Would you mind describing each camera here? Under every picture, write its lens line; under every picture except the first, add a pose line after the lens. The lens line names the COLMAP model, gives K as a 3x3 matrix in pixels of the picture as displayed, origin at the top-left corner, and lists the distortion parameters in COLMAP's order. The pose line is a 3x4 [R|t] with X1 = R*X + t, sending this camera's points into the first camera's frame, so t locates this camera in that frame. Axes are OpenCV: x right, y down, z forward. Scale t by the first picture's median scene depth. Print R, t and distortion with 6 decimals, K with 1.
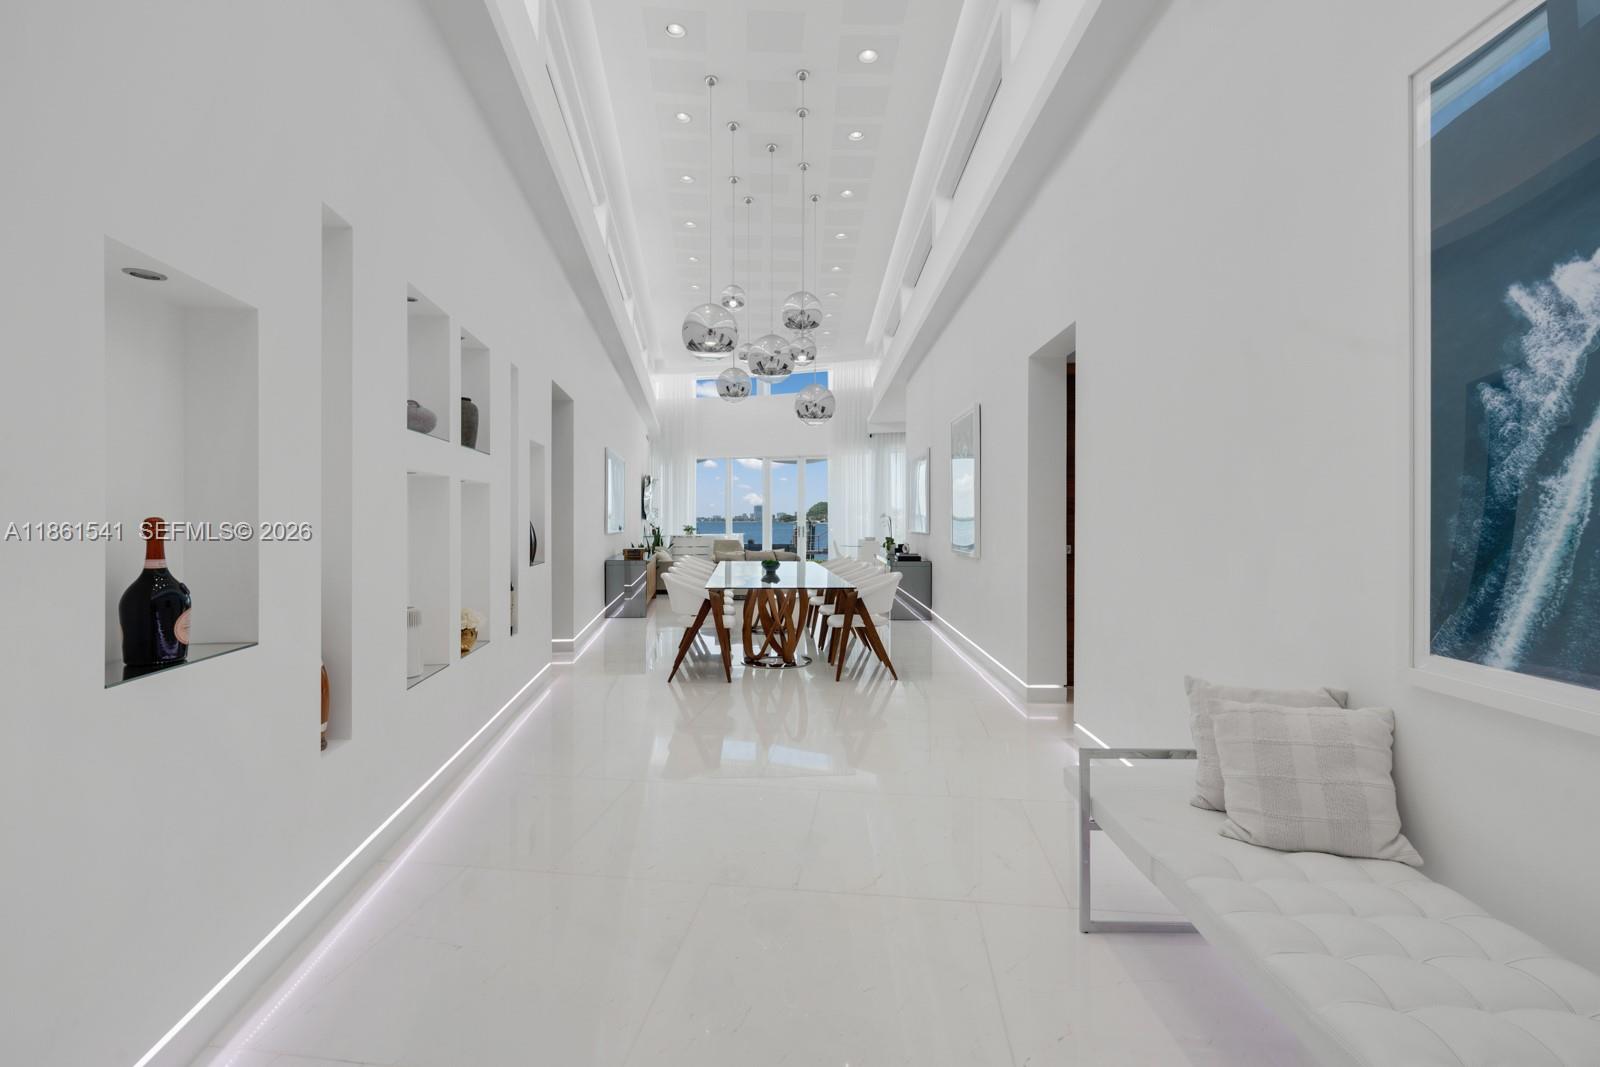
lens RADIAL K [[746.8, 0, 800.0], [0, 746.8, 533.5], [0, 0, 1]] dist [0.000104, -0.000001]
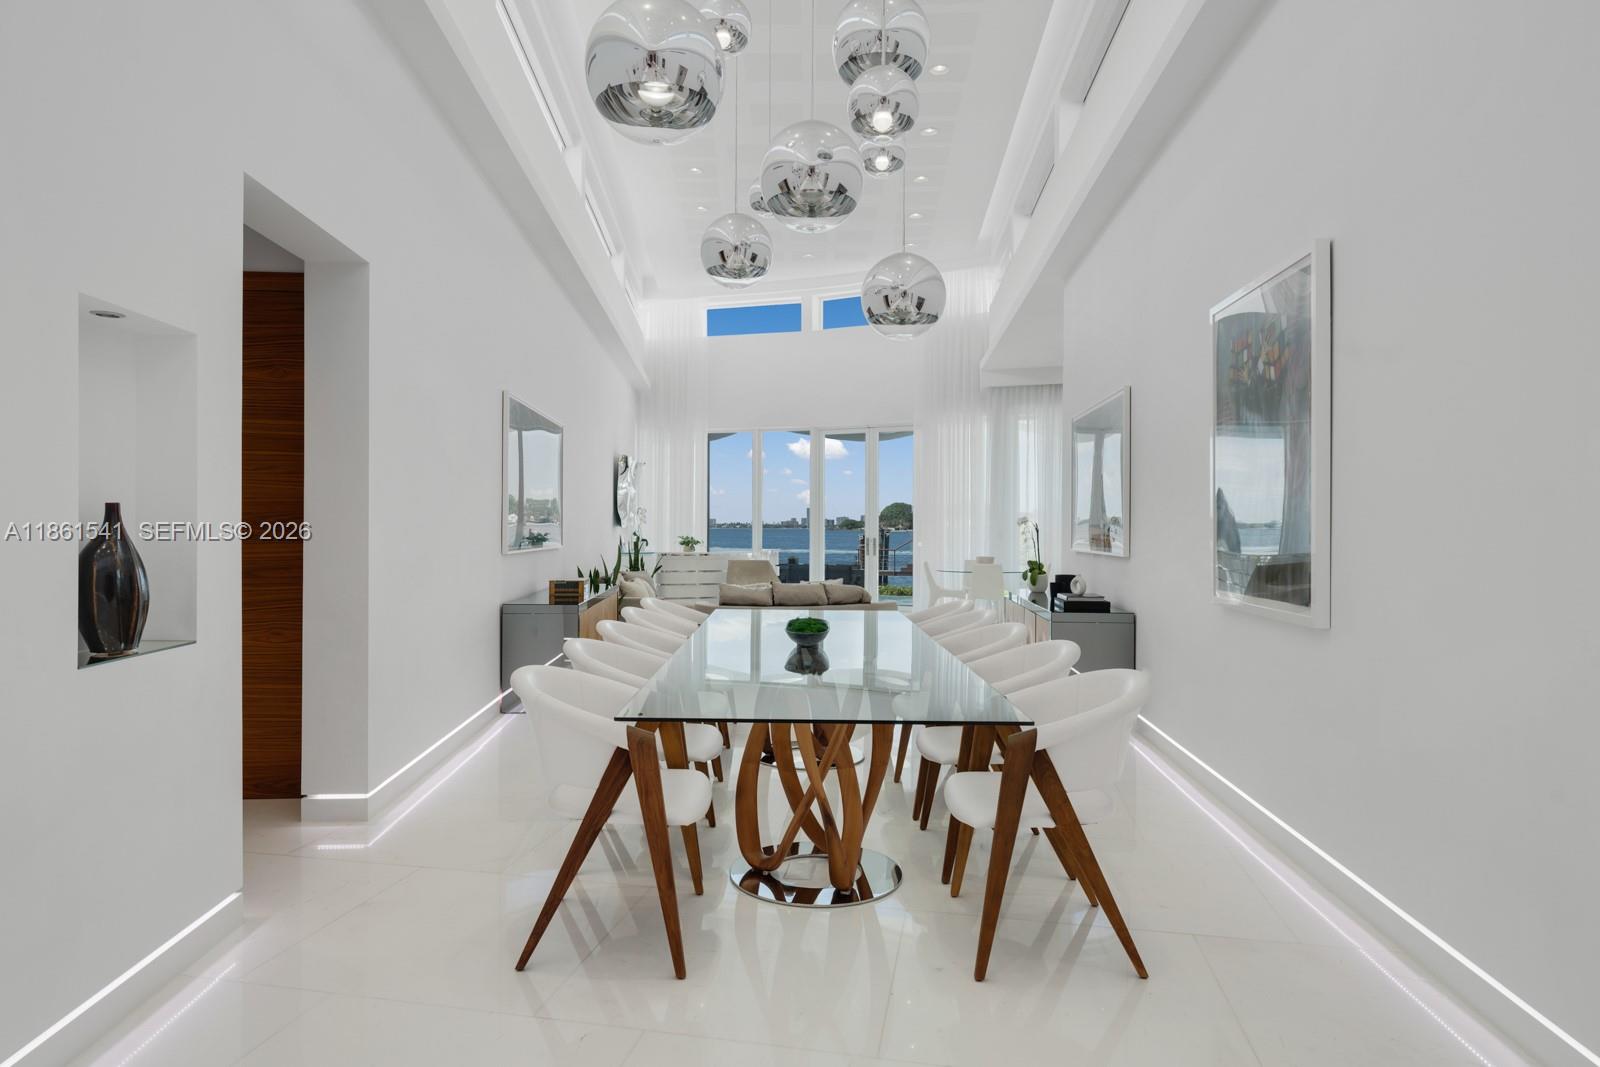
lens RADIAL K [[962.7, 0, 800.0], [0, 962.7, 533.5], [0, 0, 1]] dist [0.044904, 0.000178]
pose [[0.997533, 0.003709, -0.070102, -0.001889], [-0.004475, 0.999932, -0.010769, -0.005954], [0.070057, 0.011057, 0.997482, 0.250591]]
